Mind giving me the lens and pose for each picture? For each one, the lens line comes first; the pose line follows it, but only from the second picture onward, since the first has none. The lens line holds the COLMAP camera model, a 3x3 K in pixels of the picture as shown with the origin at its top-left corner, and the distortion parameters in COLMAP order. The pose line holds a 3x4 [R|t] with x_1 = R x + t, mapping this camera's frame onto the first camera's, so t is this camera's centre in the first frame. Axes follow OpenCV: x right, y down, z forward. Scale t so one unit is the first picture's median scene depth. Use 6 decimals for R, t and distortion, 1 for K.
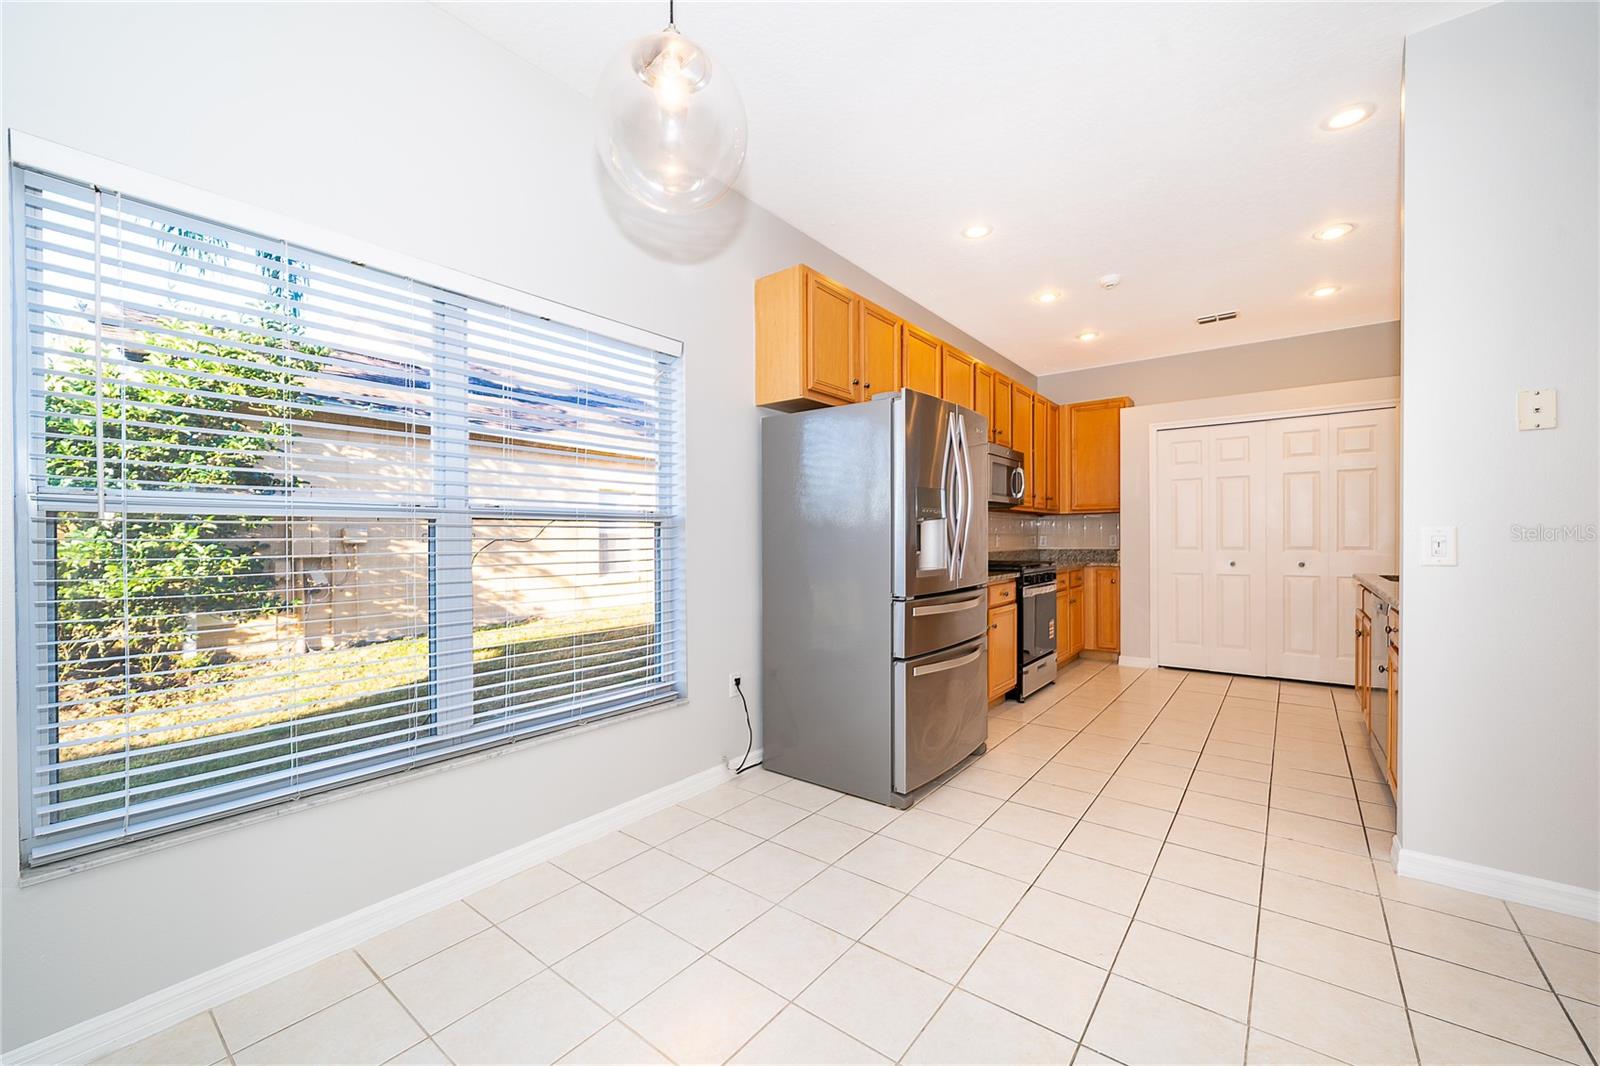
lens RADIAL K [[634.1, 0, 791.9], [0, 634.1, 540.3], [0, 0, 1]] dist [-0.003572, -0.000394]
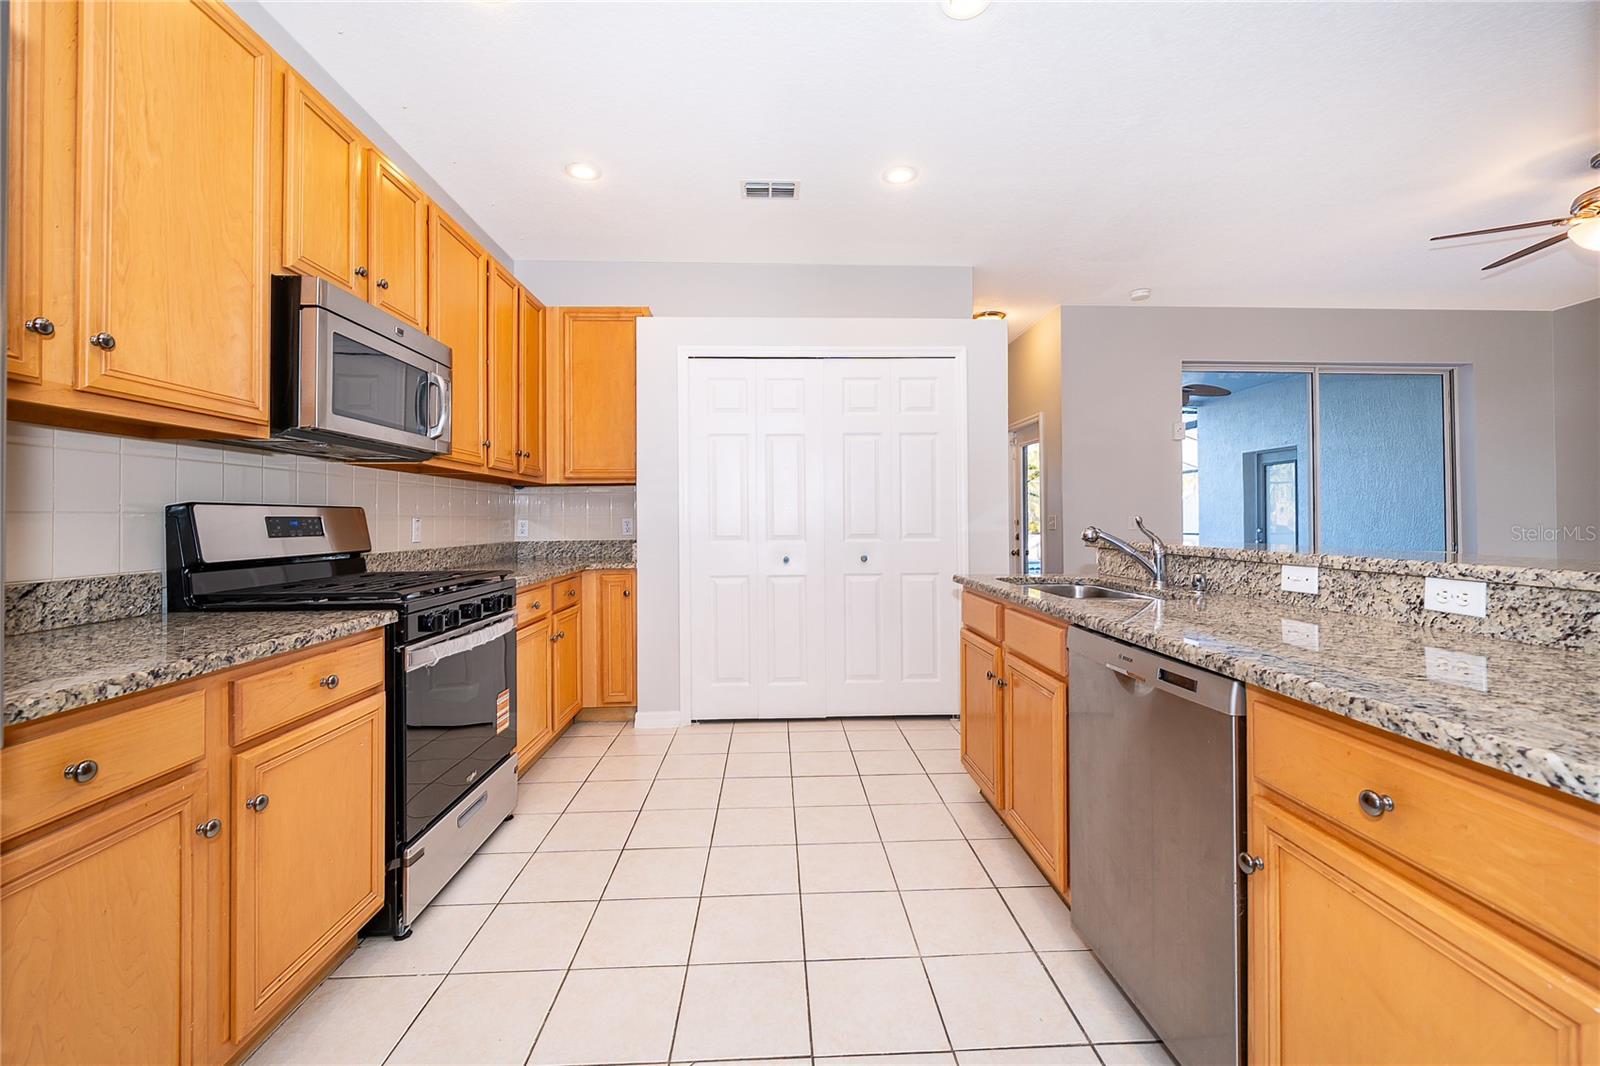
lens RADIAL K [[634.1, 0, 797.4], [0, 634.1, 519.1], [0, 0, 1]] dist [-0.003572, -0.000394]
pose [[0.756181, 0.001350, 0.654361, 0.236547], [0.005957, 0.999942, -0.008946, -0.001163], [-0.654335, 0.010663, 0.756130, 0.437086]]
